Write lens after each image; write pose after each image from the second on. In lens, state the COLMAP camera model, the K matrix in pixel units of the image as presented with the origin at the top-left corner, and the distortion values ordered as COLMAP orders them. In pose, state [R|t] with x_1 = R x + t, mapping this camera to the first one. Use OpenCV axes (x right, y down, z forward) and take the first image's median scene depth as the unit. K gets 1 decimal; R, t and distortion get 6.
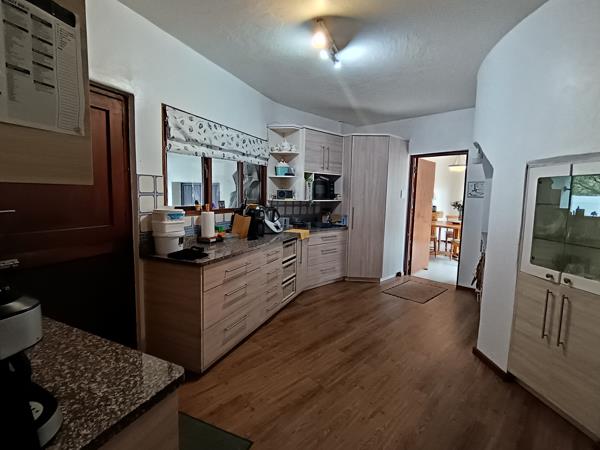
lens RADIAL K [[284.5, 0, 299.3], [0, 284.5, 222.4], [0, 0, 1]] dist [-0.001245, -0.000009]
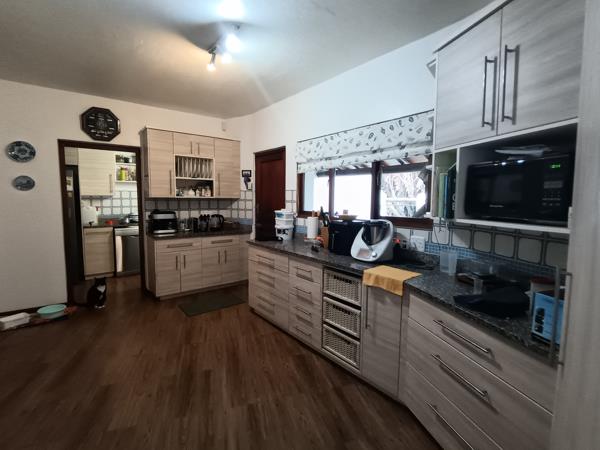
lens RADIAL K [[284.5, 0, 299.3], [0, 284.5, 222.4], [0, 0, 1]] dist [-0.001245, -0.000009]
pose [[-0.477173, 0.051486, -0.877300, 0.704820], [-0.106368, 0.987559, 0.115812, -0.139900], [0.872349, 0.148579, -0.465760, 1.446554]]
